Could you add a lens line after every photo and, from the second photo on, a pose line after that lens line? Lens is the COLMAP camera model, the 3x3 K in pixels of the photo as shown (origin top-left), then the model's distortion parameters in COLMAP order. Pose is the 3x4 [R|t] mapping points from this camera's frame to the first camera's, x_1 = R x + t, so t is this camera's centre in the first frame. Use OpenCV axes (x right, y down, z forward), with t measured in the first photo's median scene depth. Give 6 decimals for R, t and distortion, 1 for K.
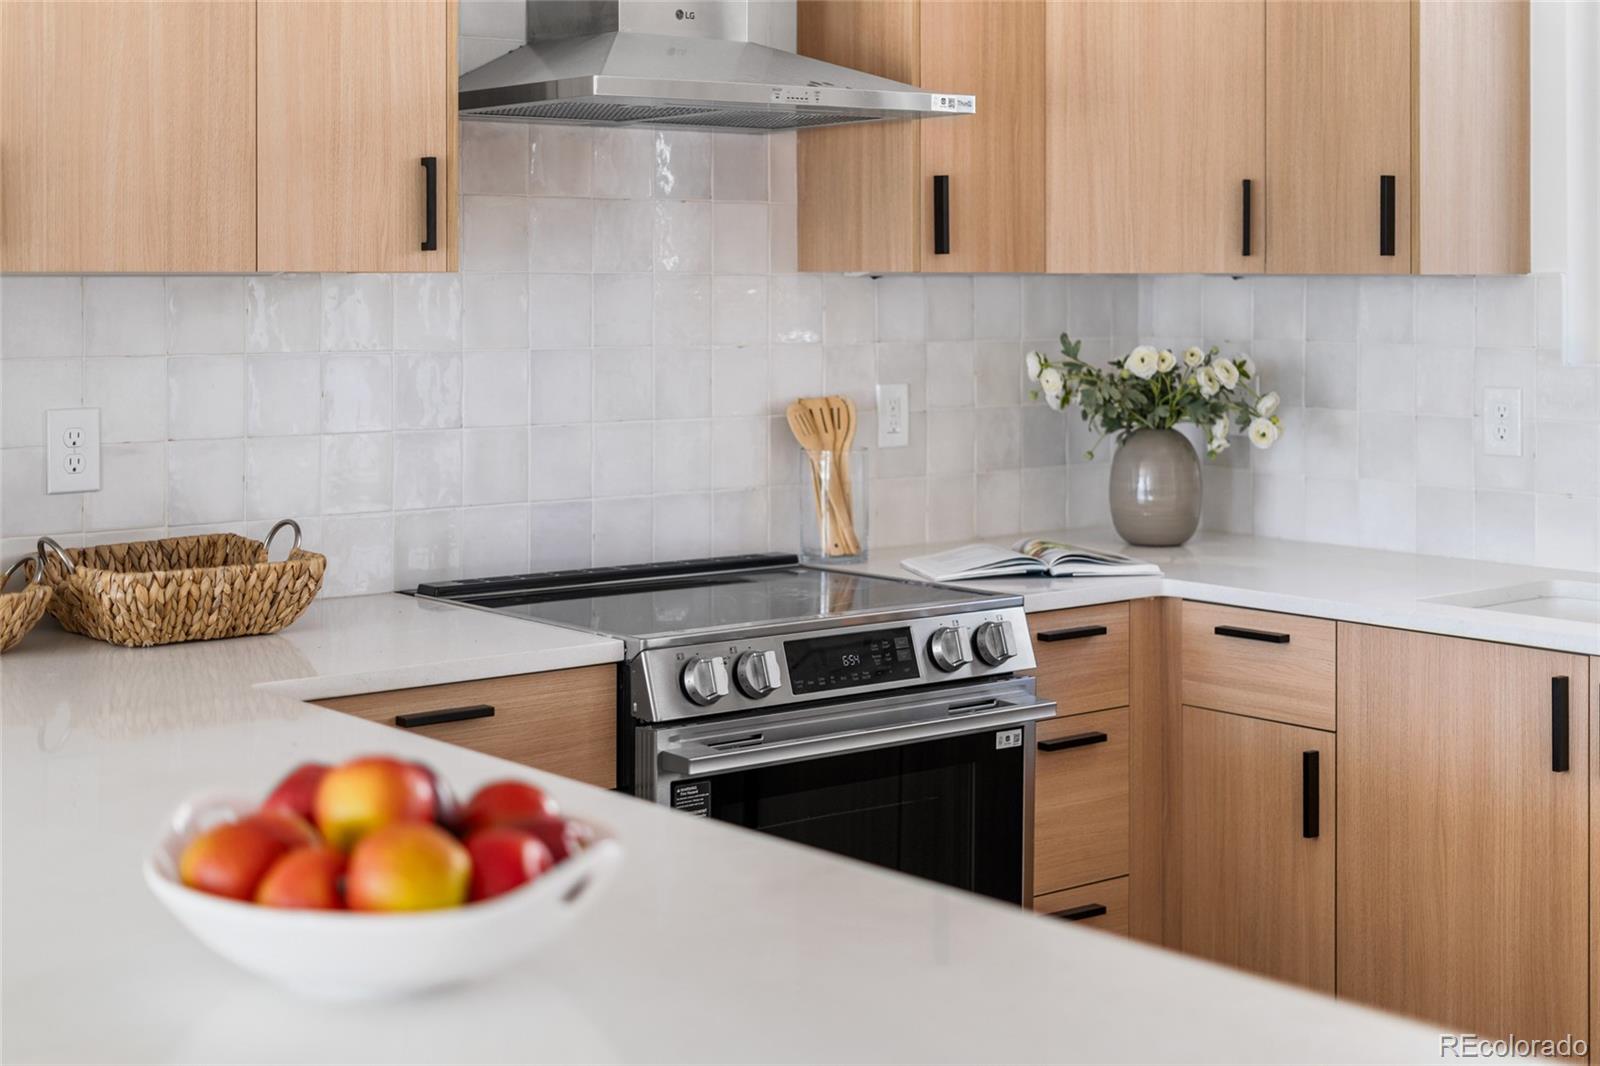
lens RADIAL K [[2363.7, 0, 800.8], [0, 2363.7, 287.8], [0, 0, 1]] dist [0.017939, 0.055383]
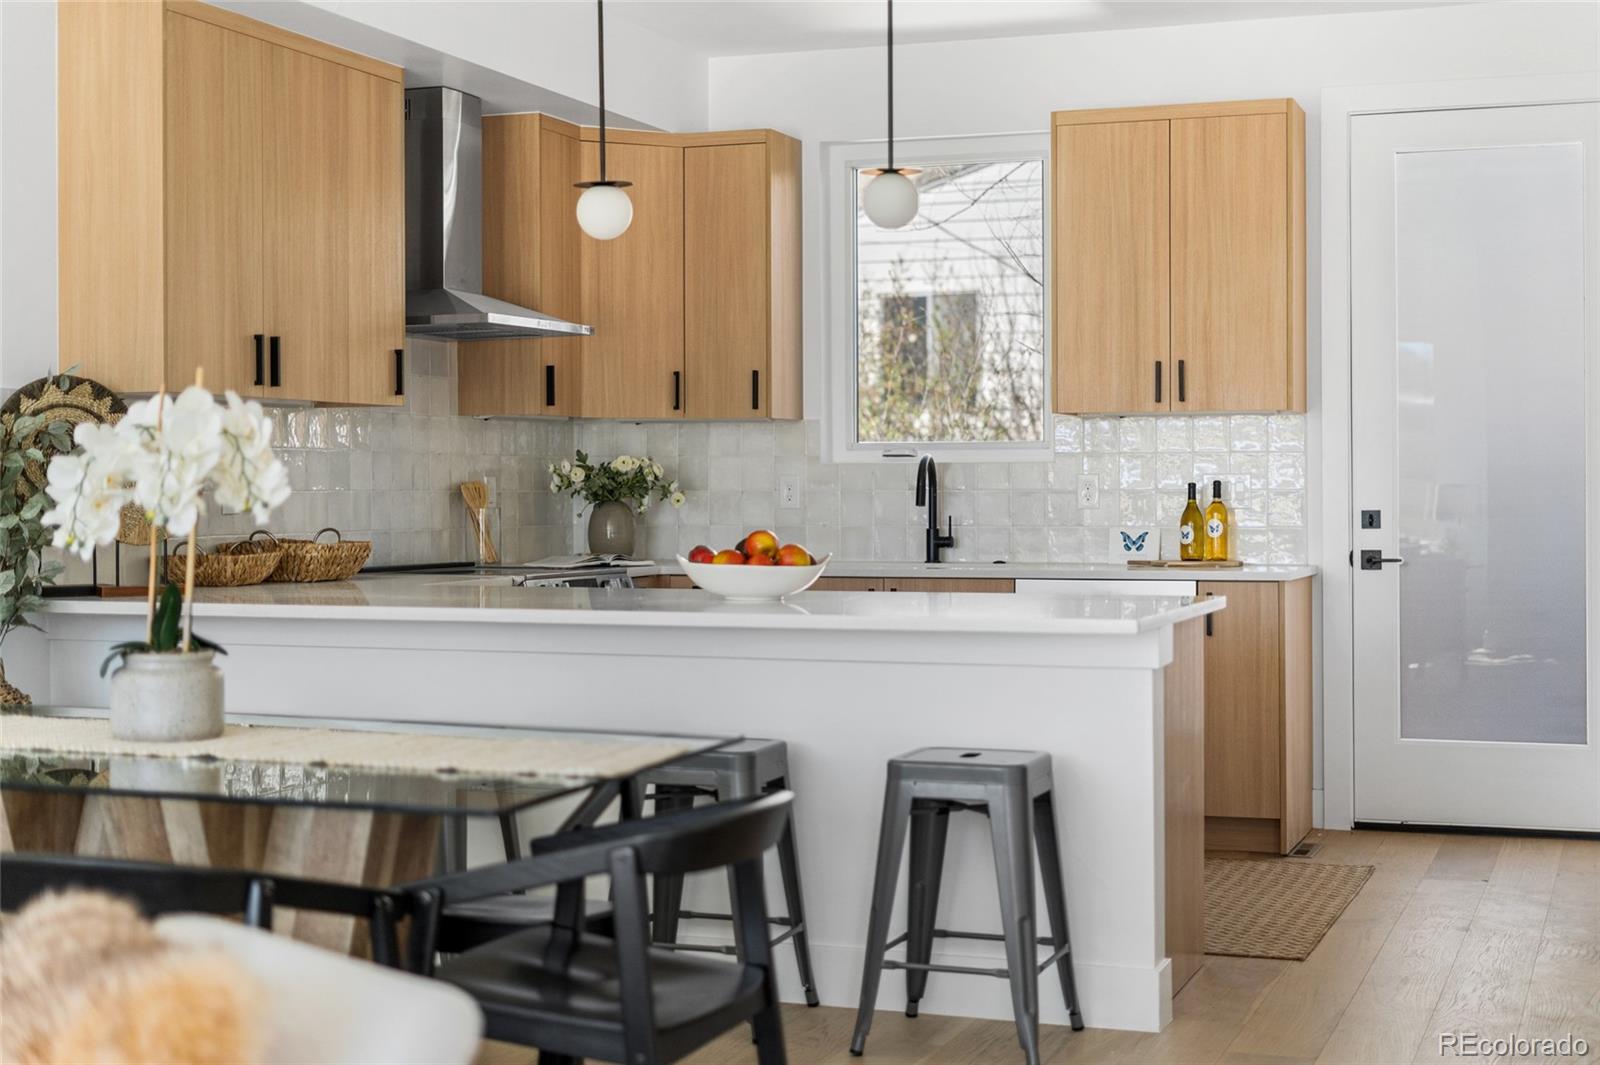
lens RADIAL K [[2321.1, 0, 801.6], [0, 2321.1, 555.0], [0, 0, 1]] dist [-0.016058, -0.011589]
pose [[0.866116, -0.014616, 0.499629, -0.726048], [0.001473, 0.999643, 0.026689, 0.058863], [-0.499841, -0.022379, 0.865828, -0.779091]]
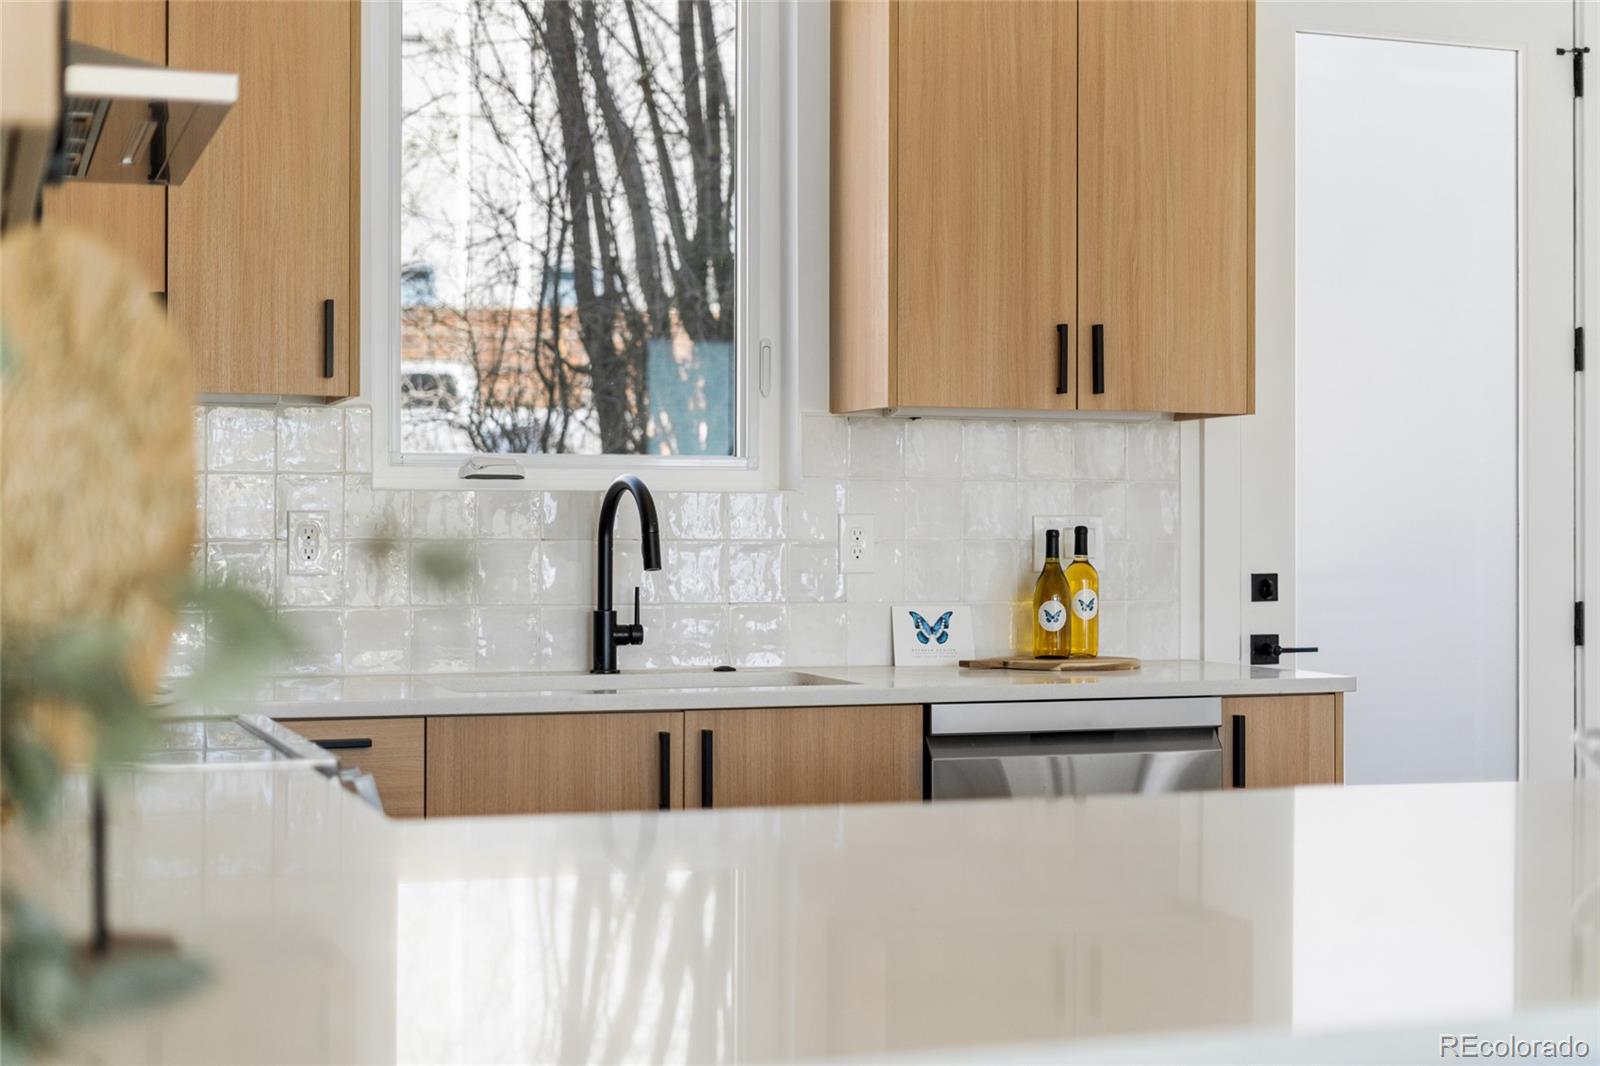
lens RADIAL K [[2321.1, 0, 801.6], [0, 2321.1, 555.5], [0, 0, 1]] dist [-0.016058, -0.011589]
pose [[0.340066, -0.003048, 0.940397, -0.622684], [-0.000872, 0.999993, 0.003556, 0.059803], [-0.940401, -0.002029, 0.340061, 0.453668]]
